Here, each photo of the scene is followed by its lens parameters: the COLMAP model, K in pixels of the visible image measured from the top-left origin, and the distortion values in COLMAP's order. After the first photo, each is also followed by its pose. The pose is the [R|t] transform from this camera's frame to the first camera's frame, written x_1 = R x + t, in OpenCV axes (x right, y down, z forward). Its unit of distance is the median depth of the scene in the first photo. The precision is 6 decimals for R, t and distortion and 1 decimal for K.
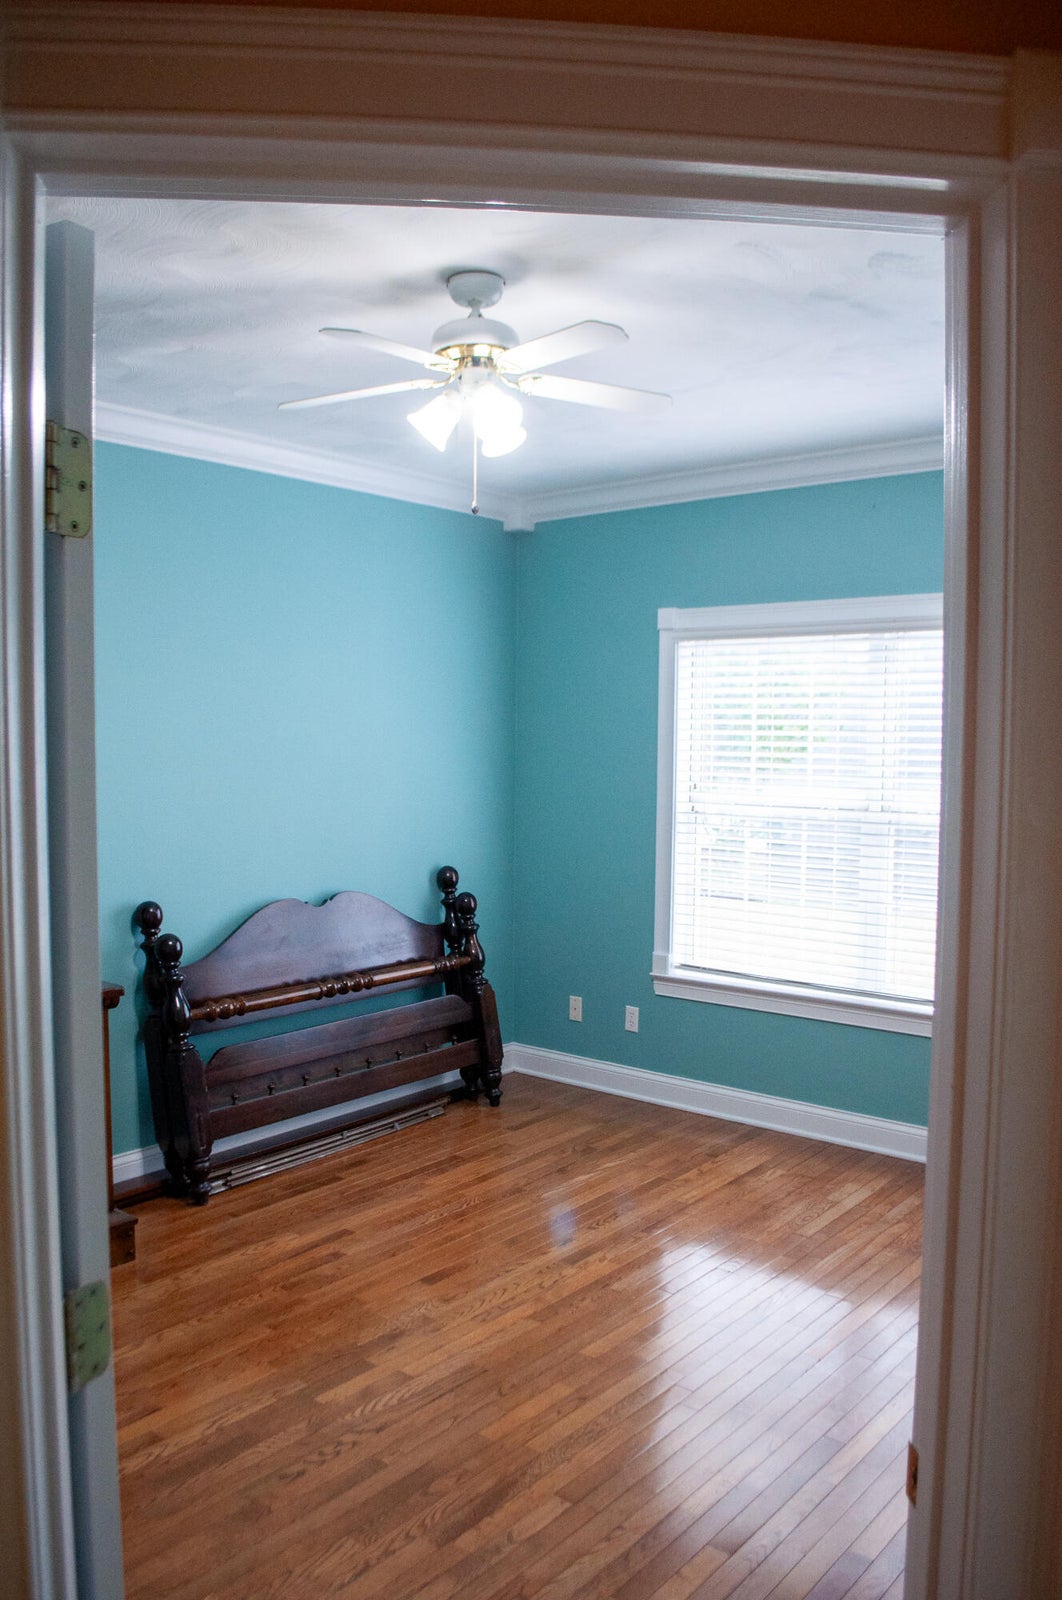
lens RADIAL K [[1249.2, 0, 529.5], [0, 1249.2, 836.1], [0, 0, 1]] dist [-0.069170, 0.000196]
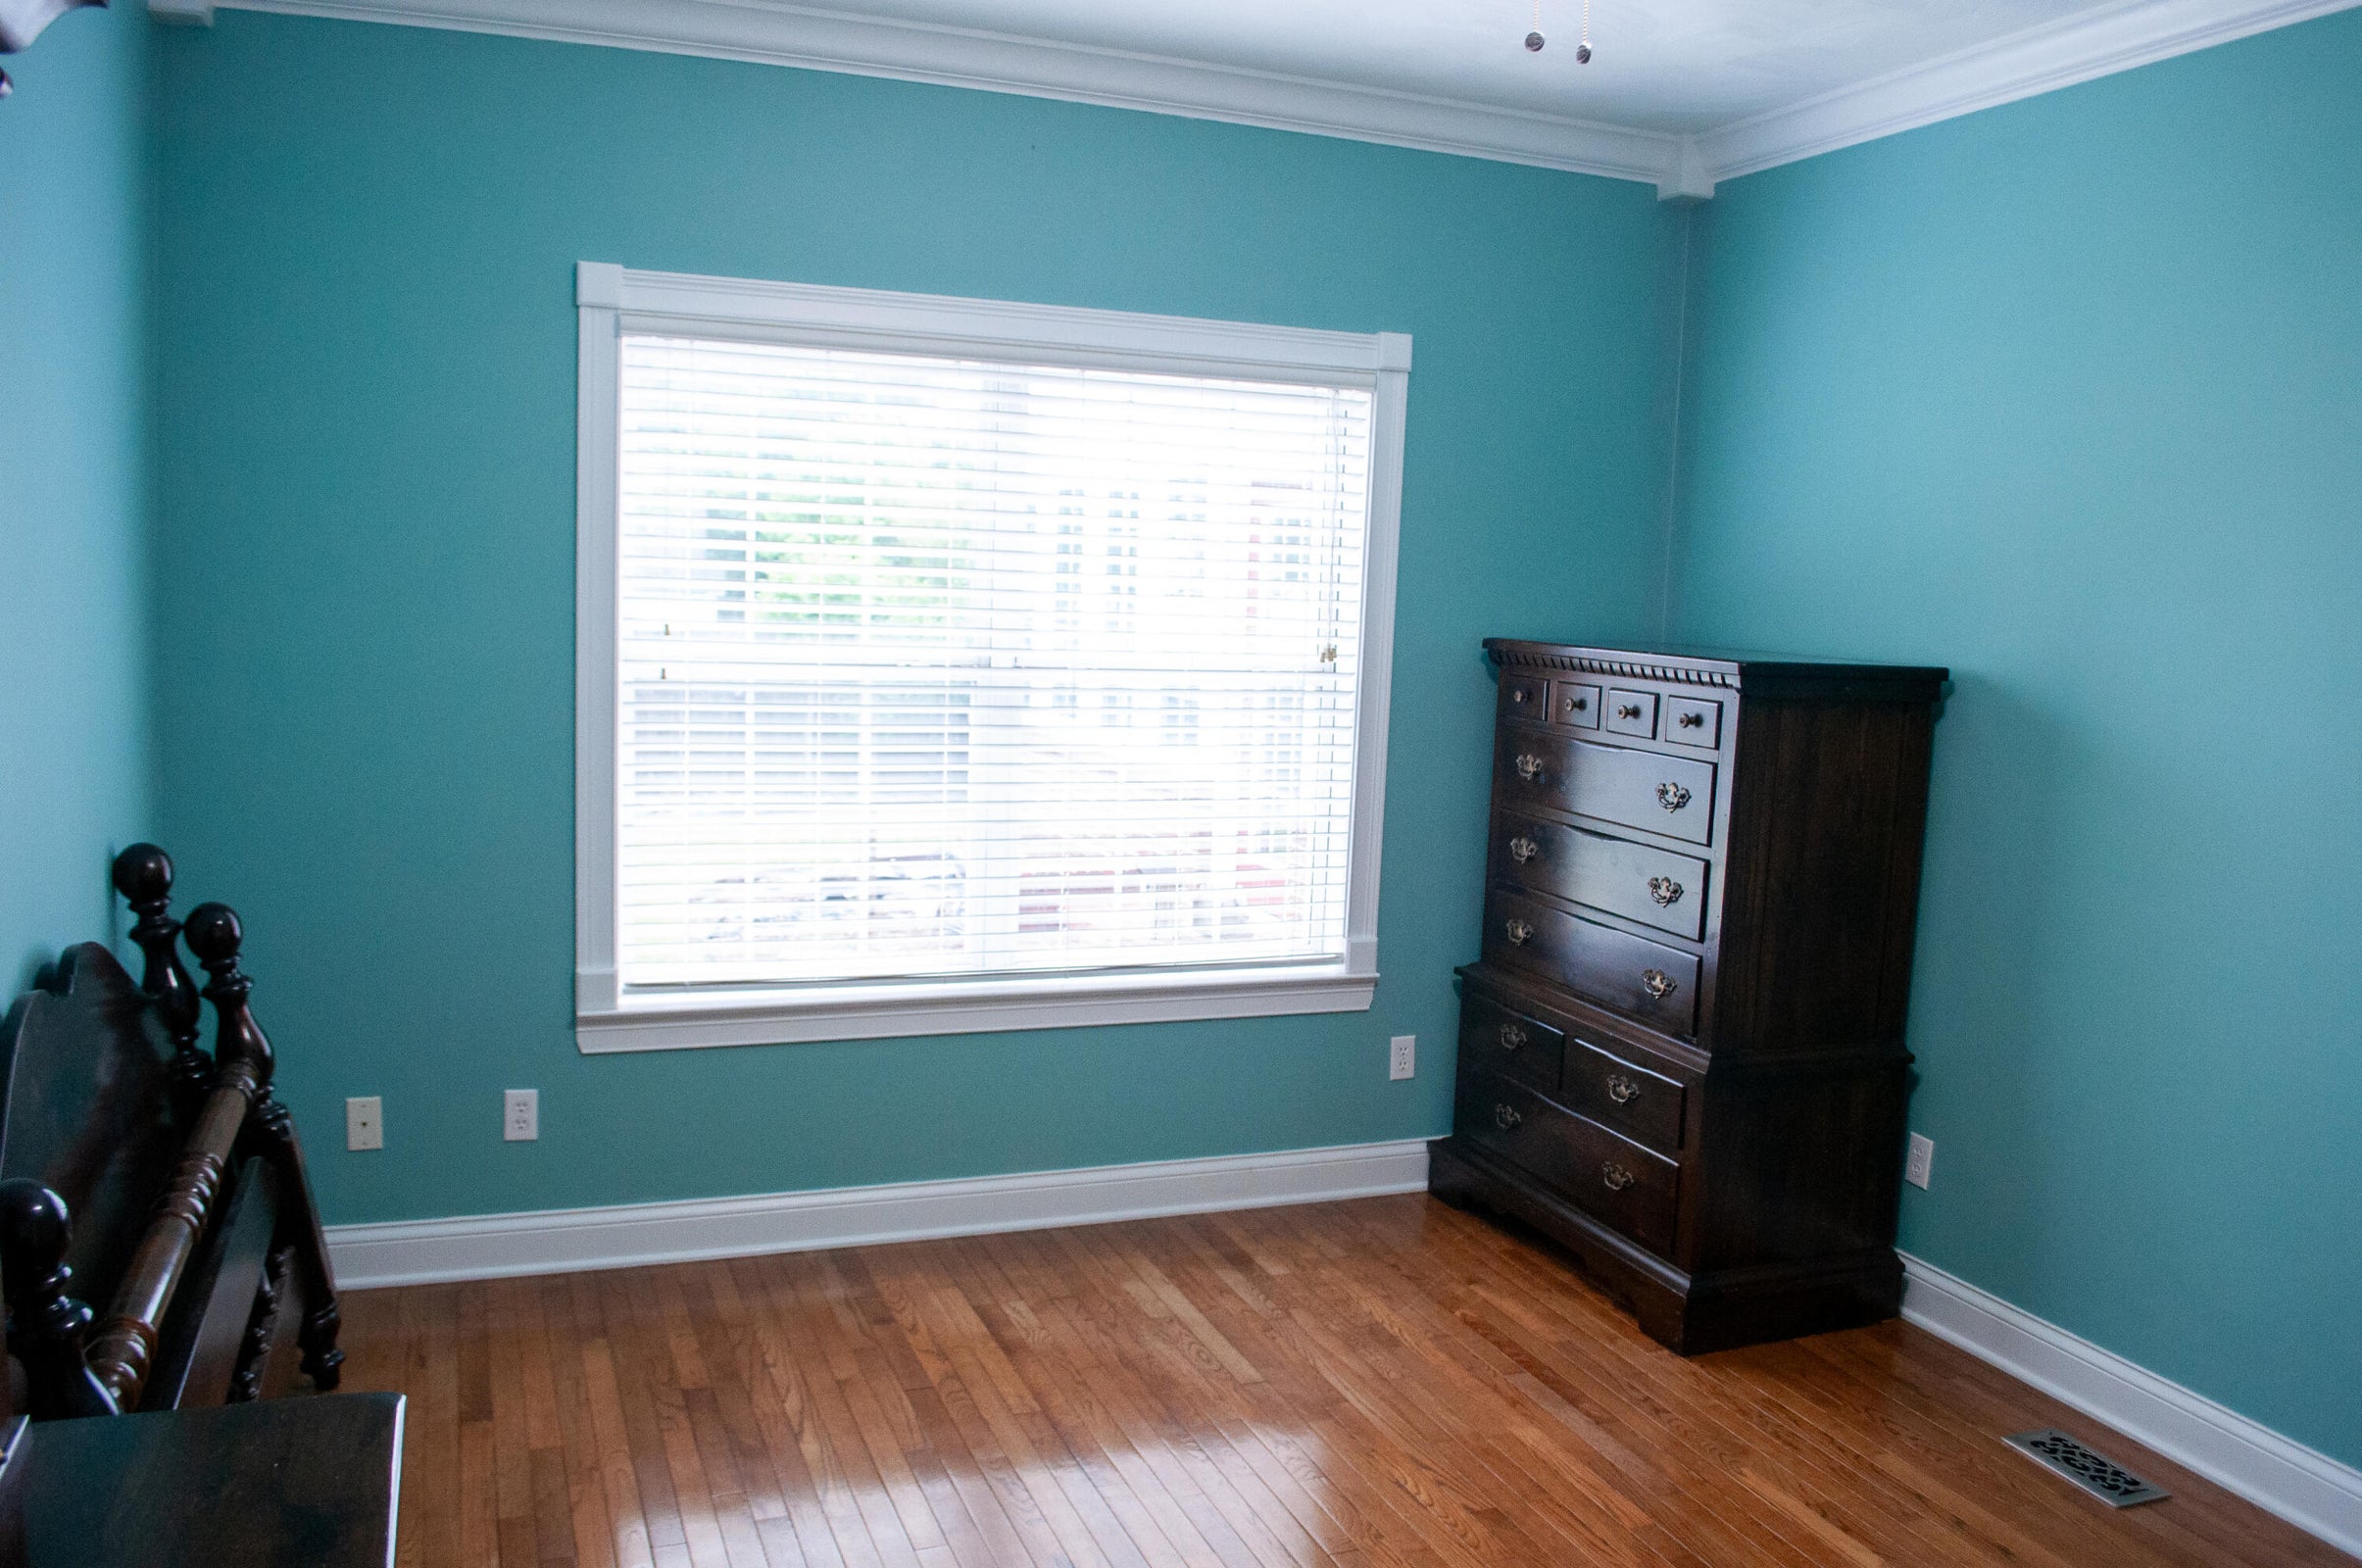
lens RADIAL K [[1844.1, 0, 1191.3], [0, 1844.1, 784.1], [0, 0, 1]] dist [-0.069170, 0.000196]
pose [[0.485630, -0.086000, 0.869924, -0.436092], [0.035345, 0.996267, 0.078760, -0.029933], [-0.873449, -0.007501, 0.486857, 0.479022]]
